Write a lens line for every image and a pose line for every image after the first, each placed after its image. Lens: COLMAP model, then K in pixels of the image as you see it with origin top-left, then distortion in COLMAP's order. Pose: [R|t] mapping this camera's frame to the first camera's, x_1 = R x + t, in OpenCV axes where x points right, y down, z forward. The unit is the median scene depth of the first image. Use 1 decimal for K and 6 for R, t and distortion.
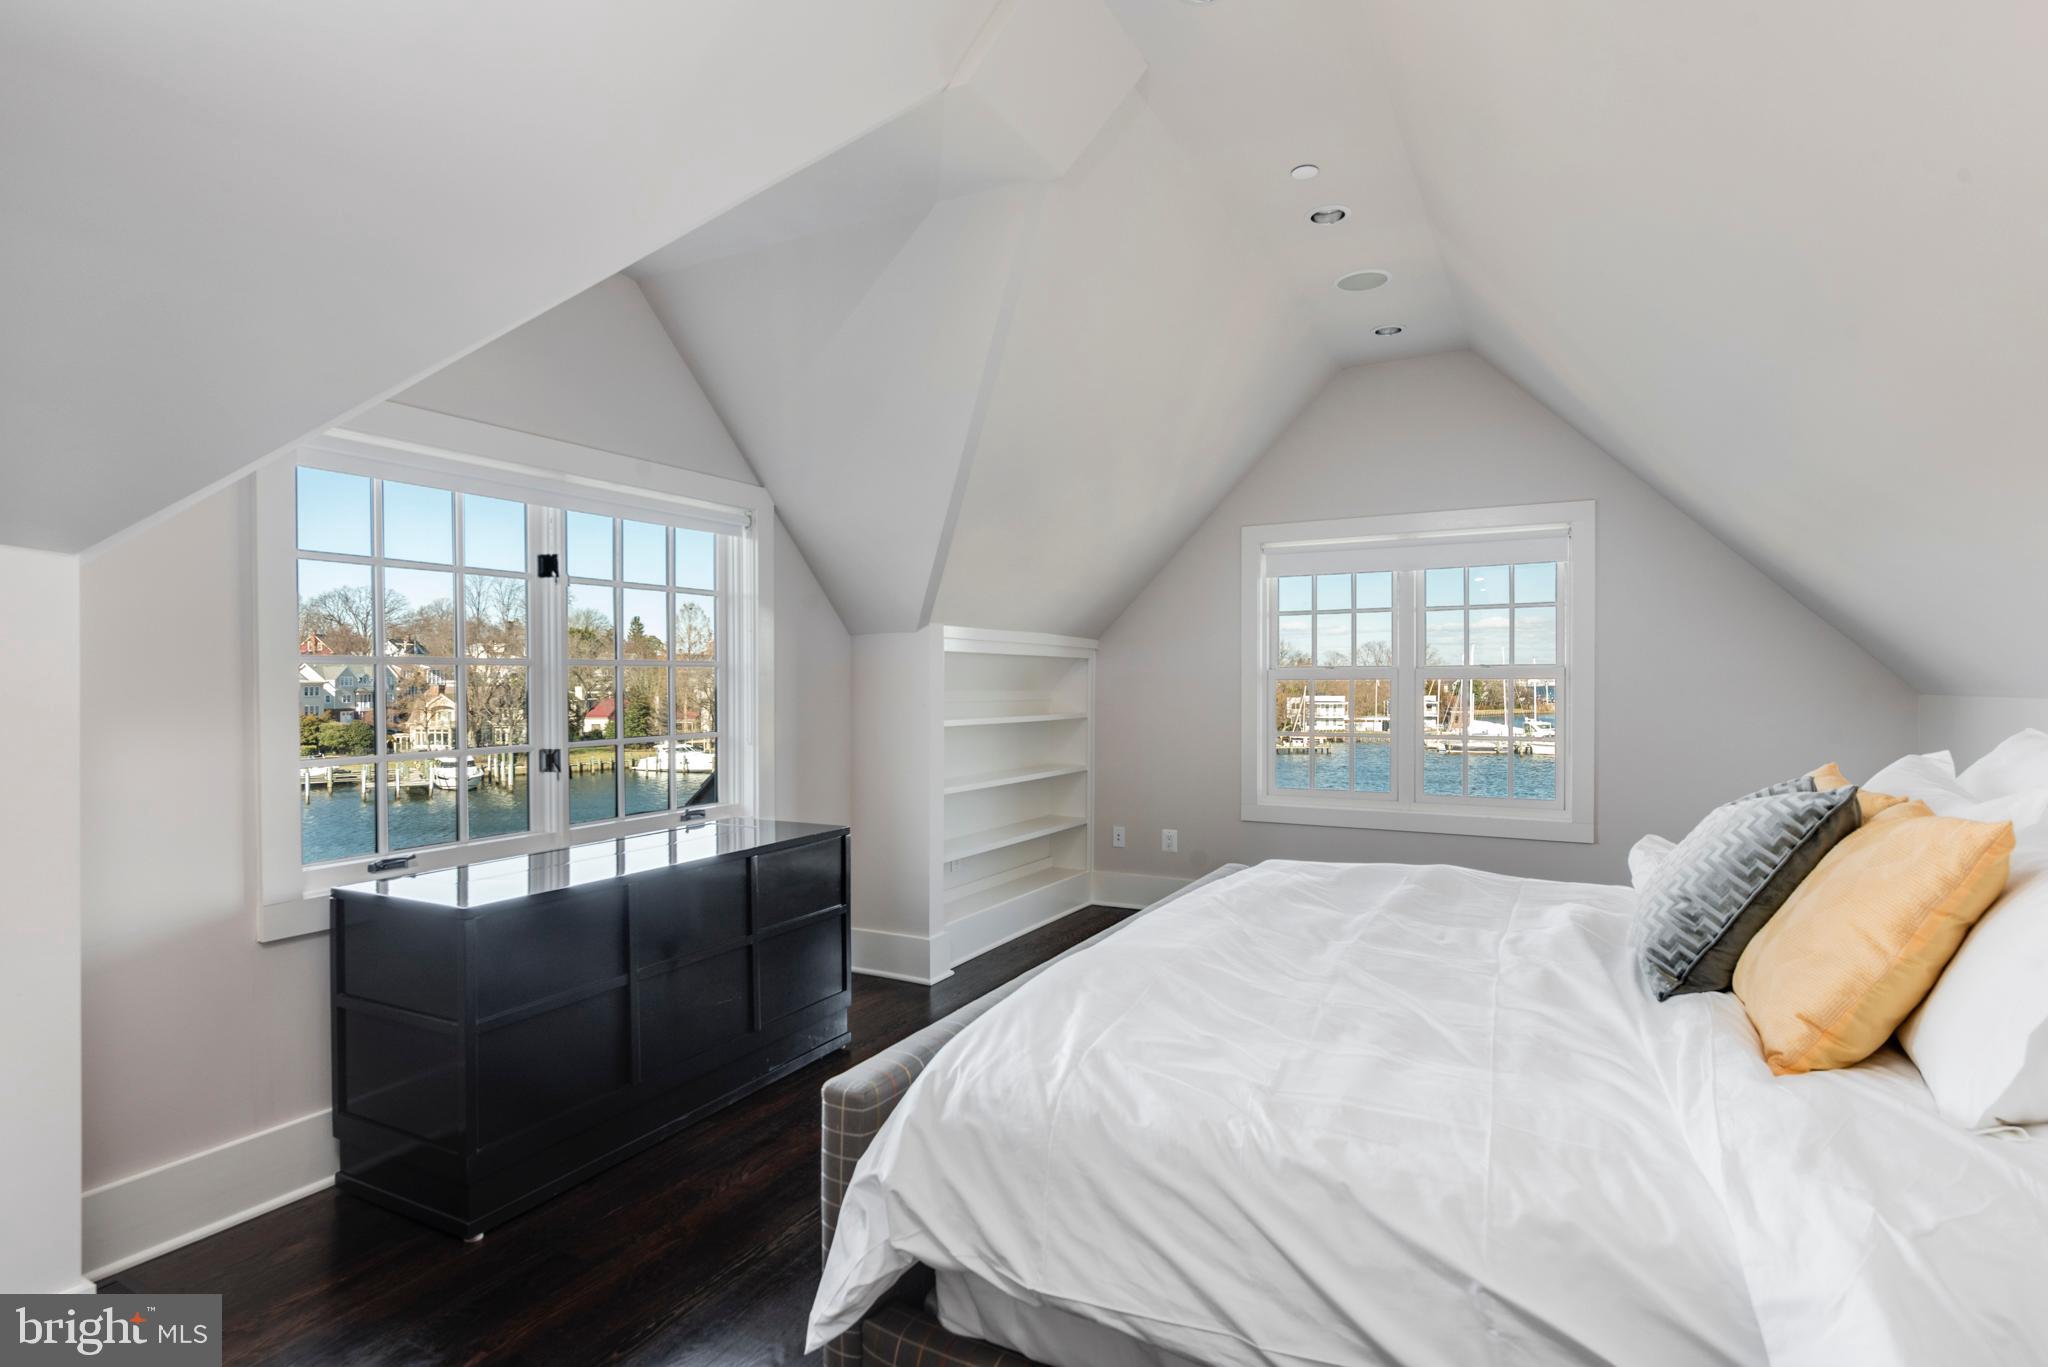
lens RADIAL K [[1006.7, 0, 1024.0], [0, 1006.7, 683.5], [0, 0, 1]] dist [0.002416, 0.000699]
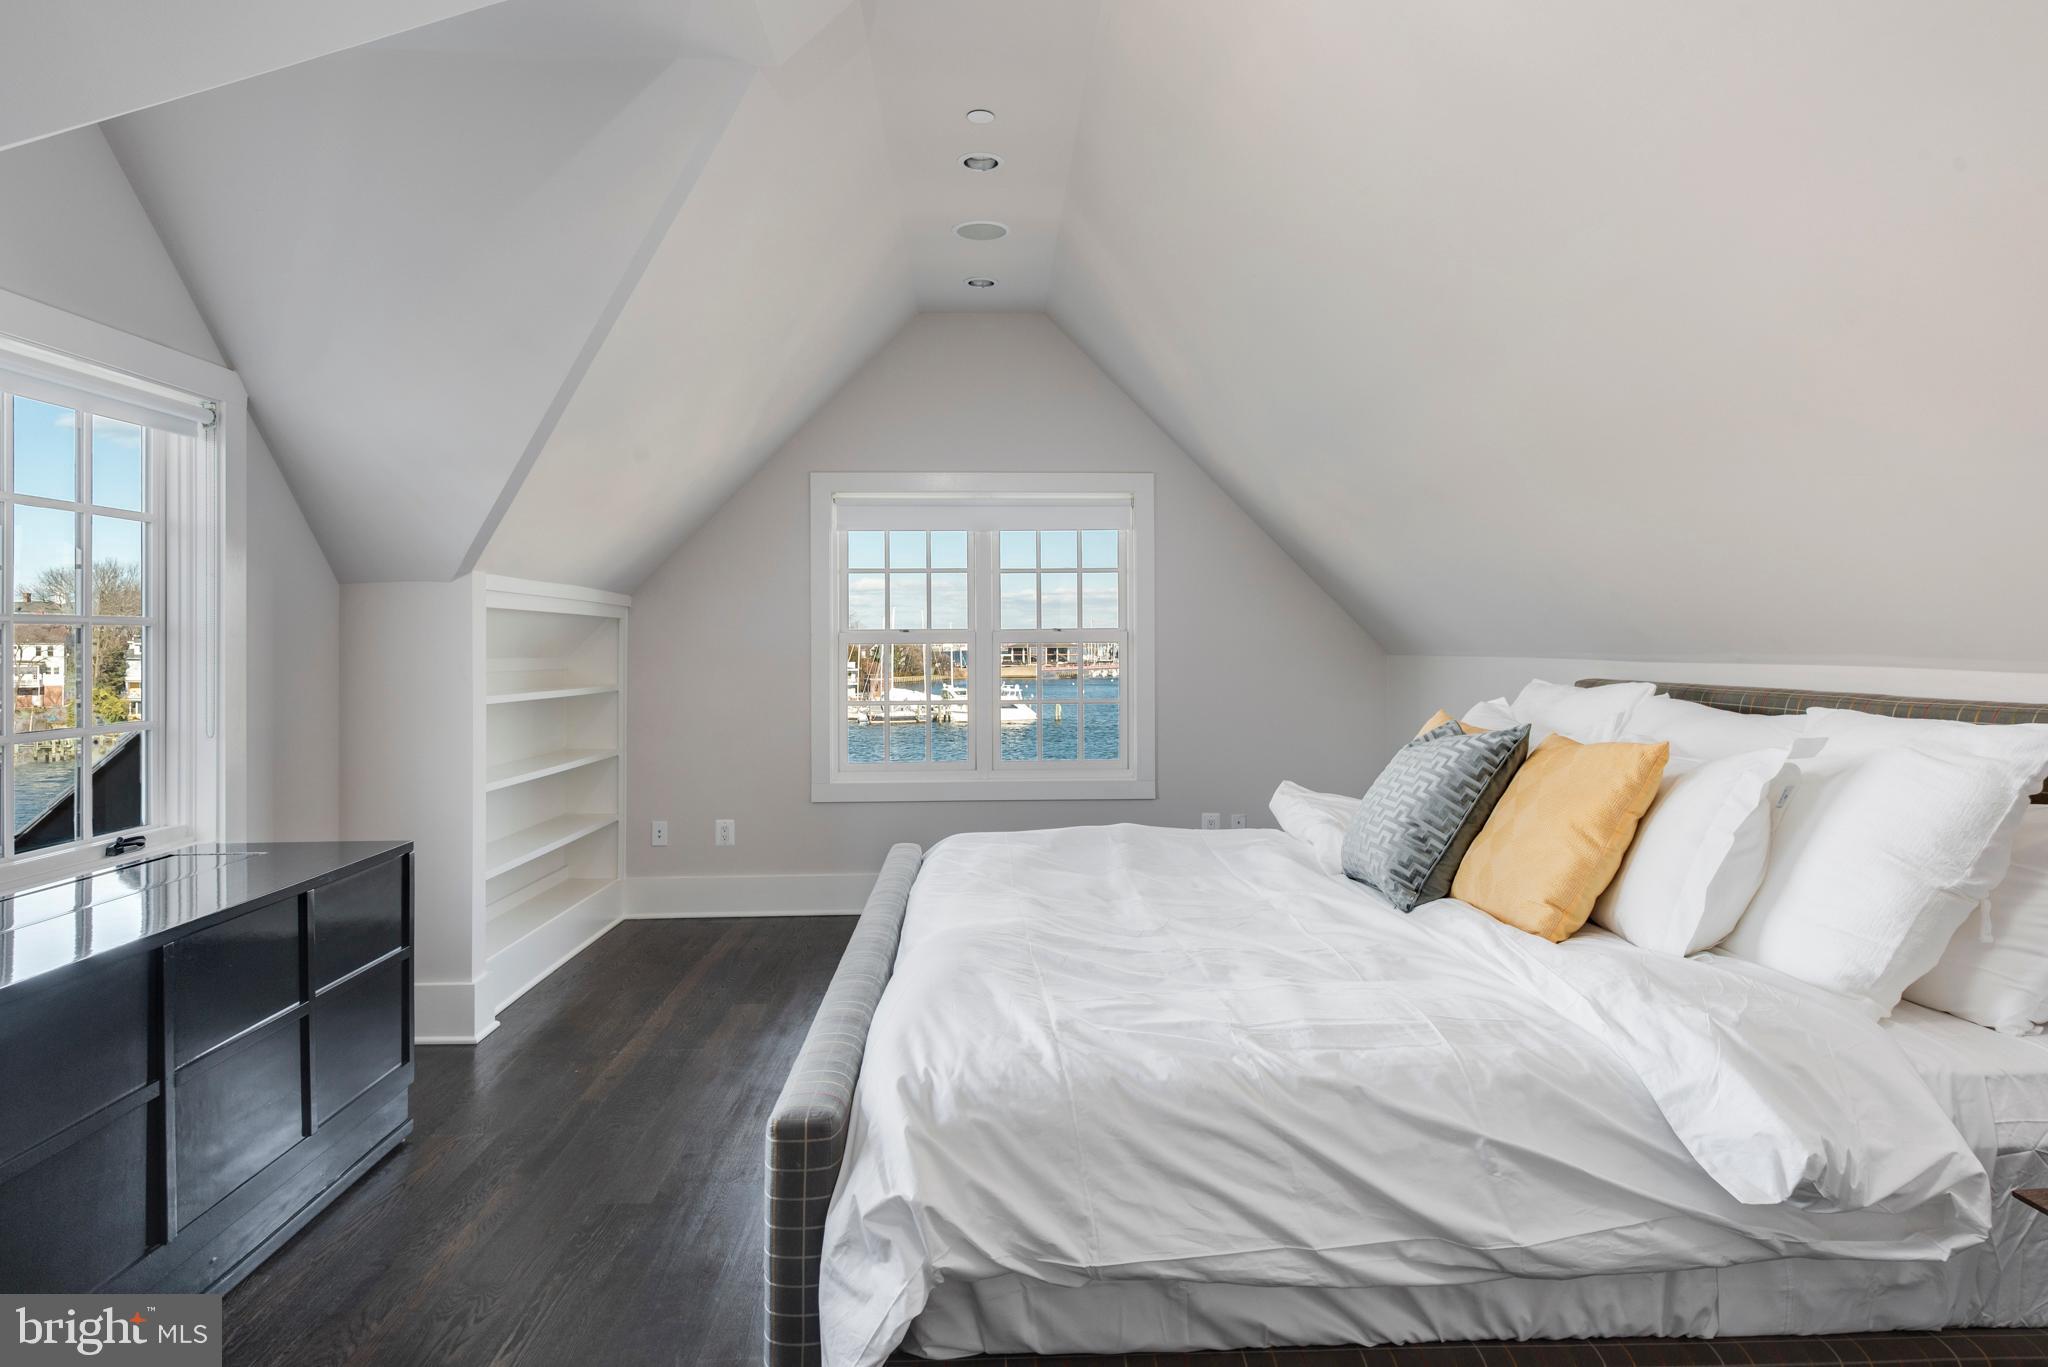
lens RADIAL K [[1171.9, 0, 1026.7], [0, 1171.9, 630.6], [0, 0, 1]] dist [0.012383, 0.000286]
pose [[0.861500, 0.004014, 0.507742, -0.458378], [0.004086, 0.999882, -0.014836, 0.001999], [-0.507742, 0.014856, 0.861381, 0.030750]]
